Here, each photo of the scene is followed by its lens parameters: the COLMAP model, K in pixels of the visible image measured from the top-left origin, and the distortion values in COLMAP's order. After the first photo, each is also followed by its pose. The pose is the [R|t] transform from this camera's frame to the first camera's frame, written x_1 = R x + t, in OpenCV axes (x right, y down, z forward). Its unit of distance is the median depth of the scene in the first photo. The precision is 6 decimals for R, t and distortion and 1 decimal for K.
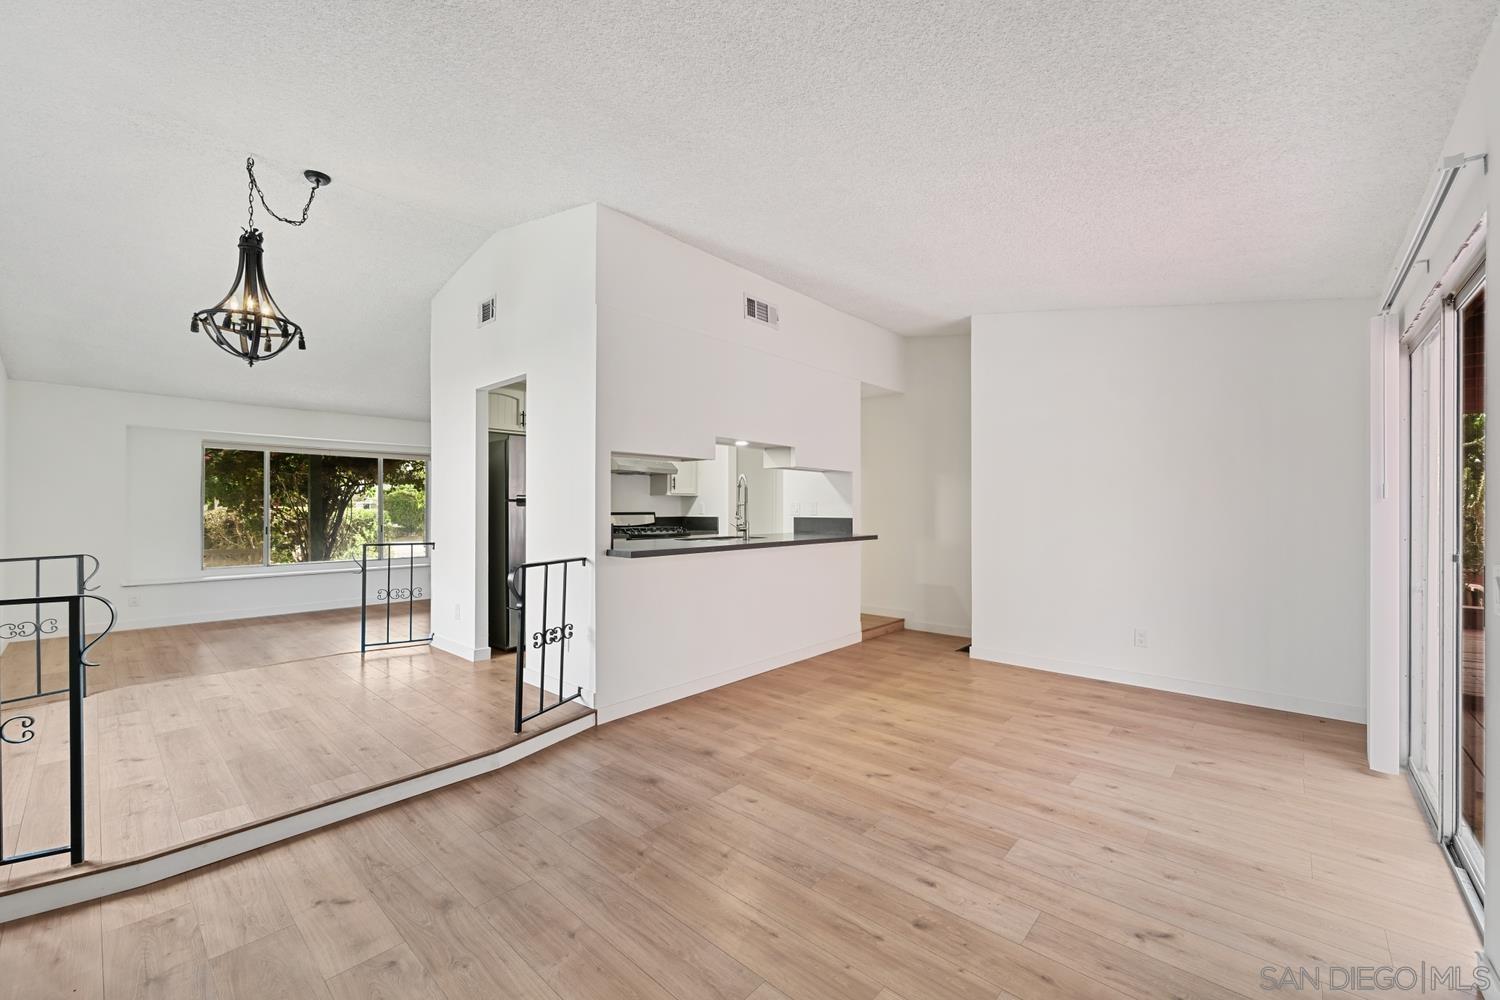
lens RADIAL K [[605.8, 0, 765.2], [0, 605.8, 504.4], [0, 0, 1]] dist [0.000227, 0.000066]
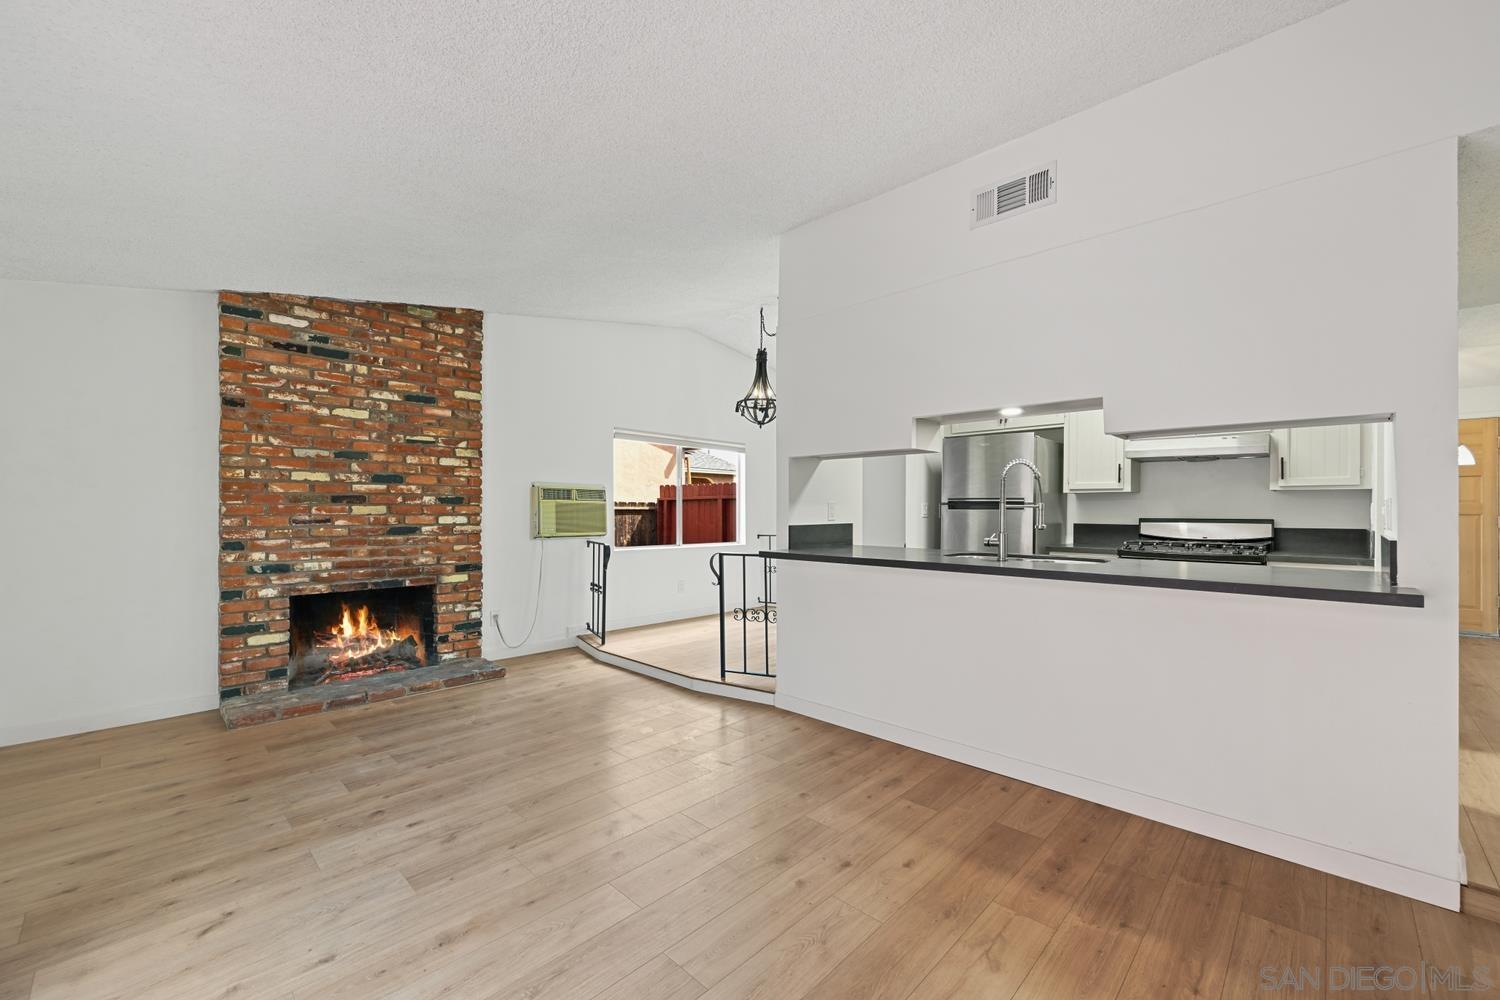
lens RADIAL K [[605.8, 0, 745.8], [0, 605.8, 509.4], [0, 0, 1]] dist [0.000227, 0.000066]
pose [[-0.059782, -0.000786, -0.998211, 0.898978], [0.002914, 0.999995, -0.000962, 0.004684], [0.998207, -0.002966, -0.059779, 1.091134]]
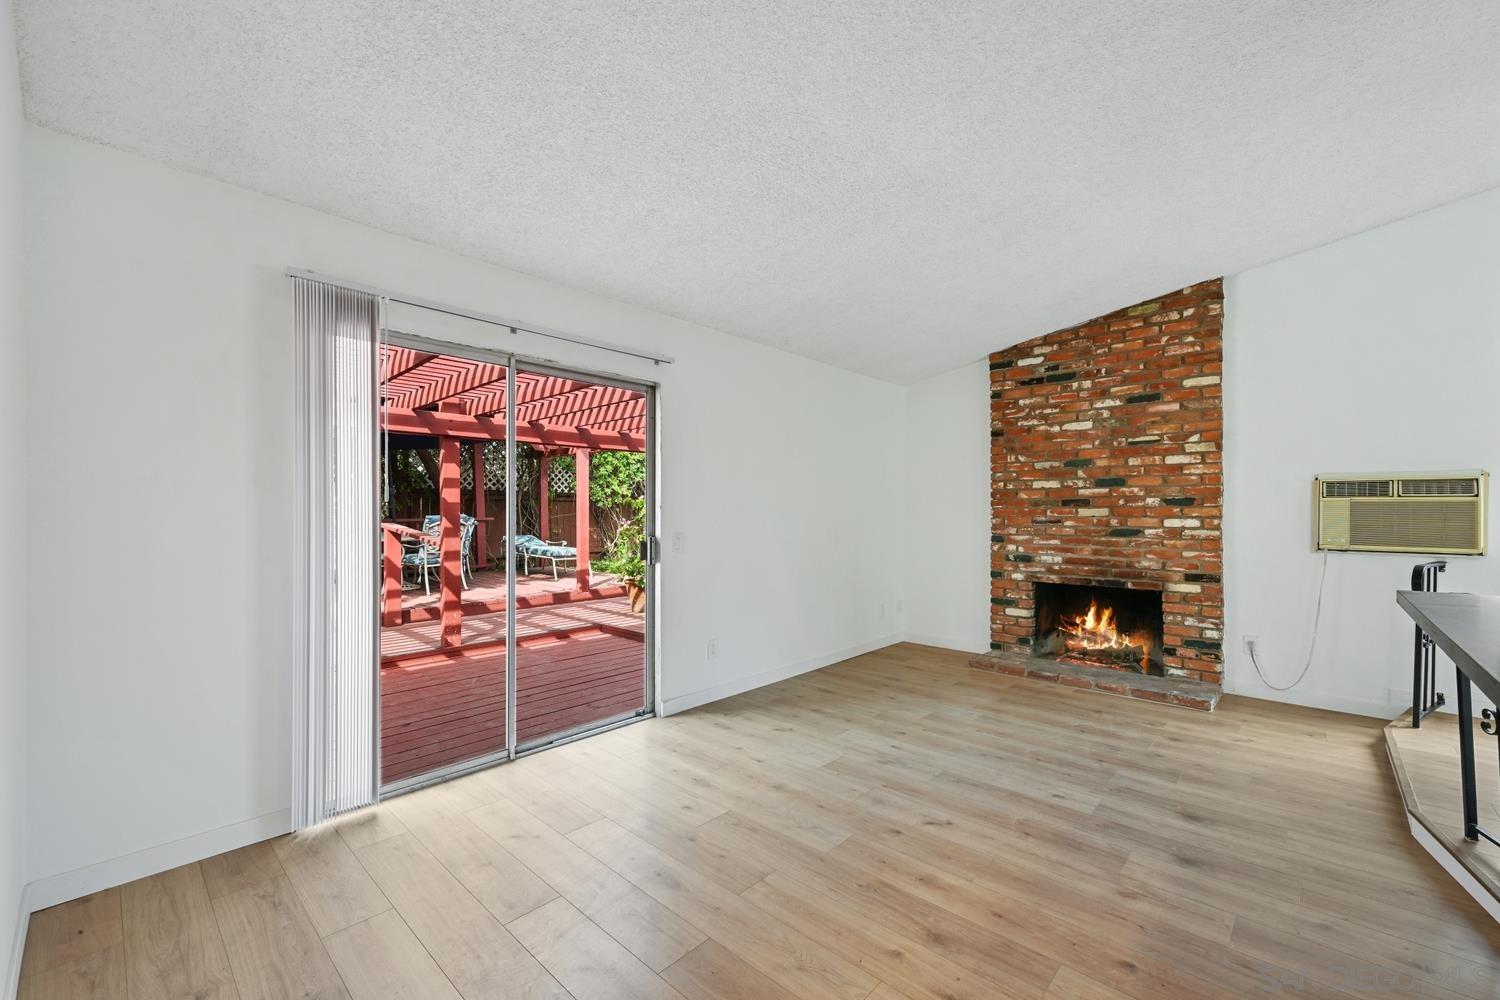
lens RADIAL K [[605.8, 0, 762.9], [0, 605.8, 512.2], [0, 0, 1]] dist [0.000227, 0.000066]
pose [[-0.999728, 0.000422, 0.023310, 0.366666], [0.000306, 0.999988, -0.004976, 0.008958], [-0.023312, -0.004968, -0.999716, 1.647542]]
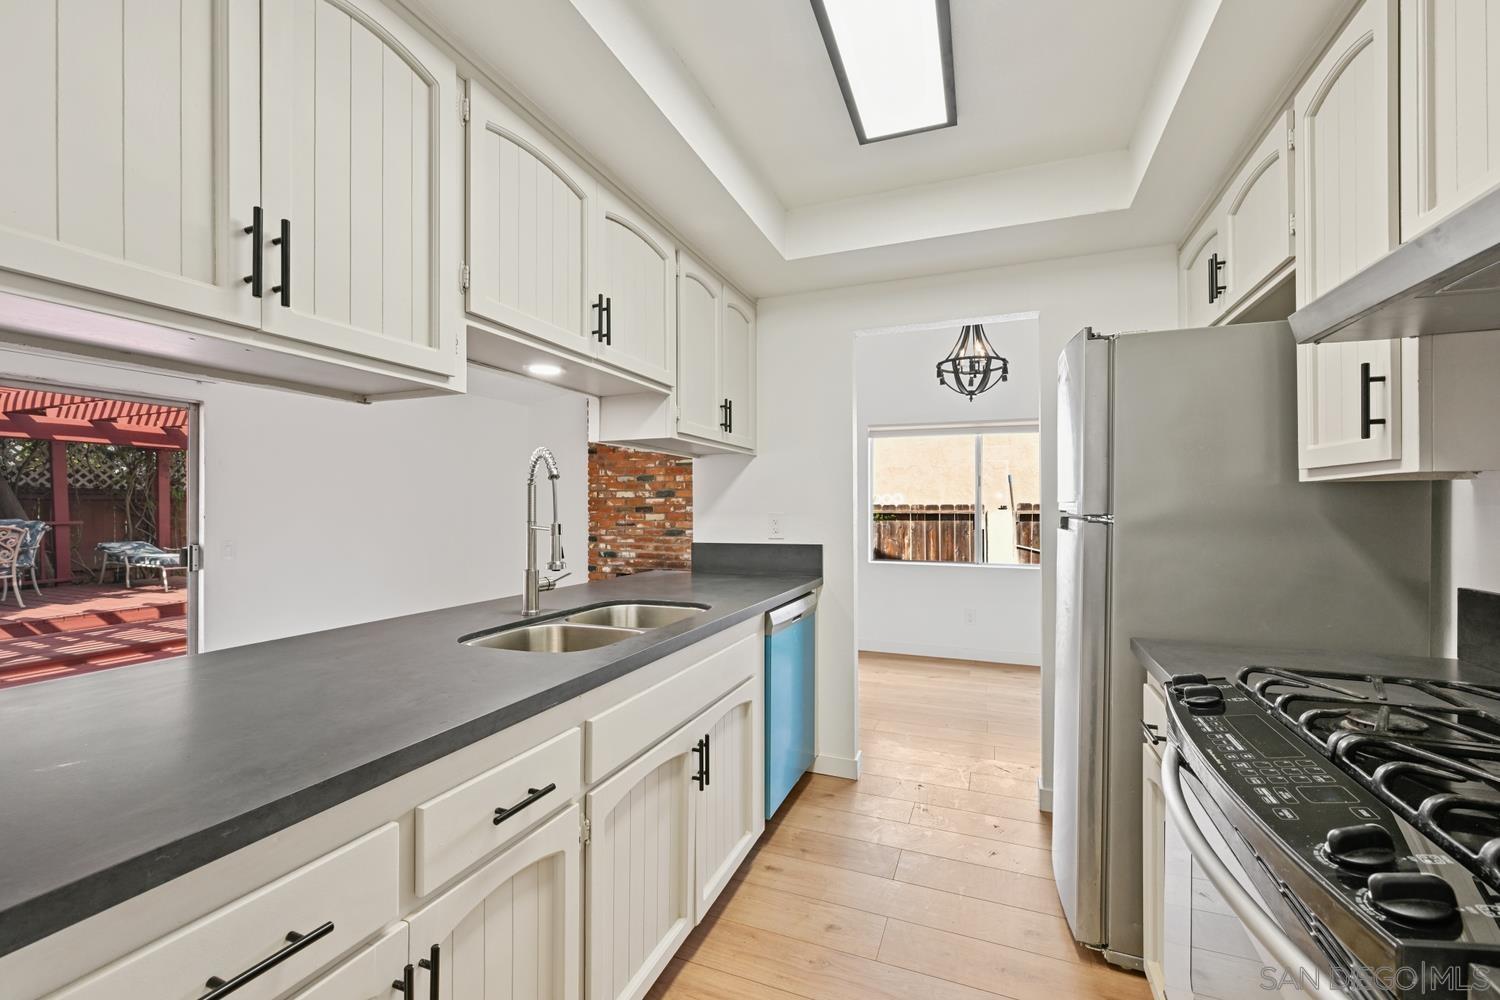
lens RADIAL K [[605.8, 0, 741.5], [0, 605.8, 511.9], [0, 0, 1]] dist [0.000227, 0.000066]
pose [[-0.944877, 0.003003, -0.327411, -0.033646], [0.003224, 0.999995, -0.000131, -0.012385], [0.327409, -0.001179, -0.944882, 2.015816]]
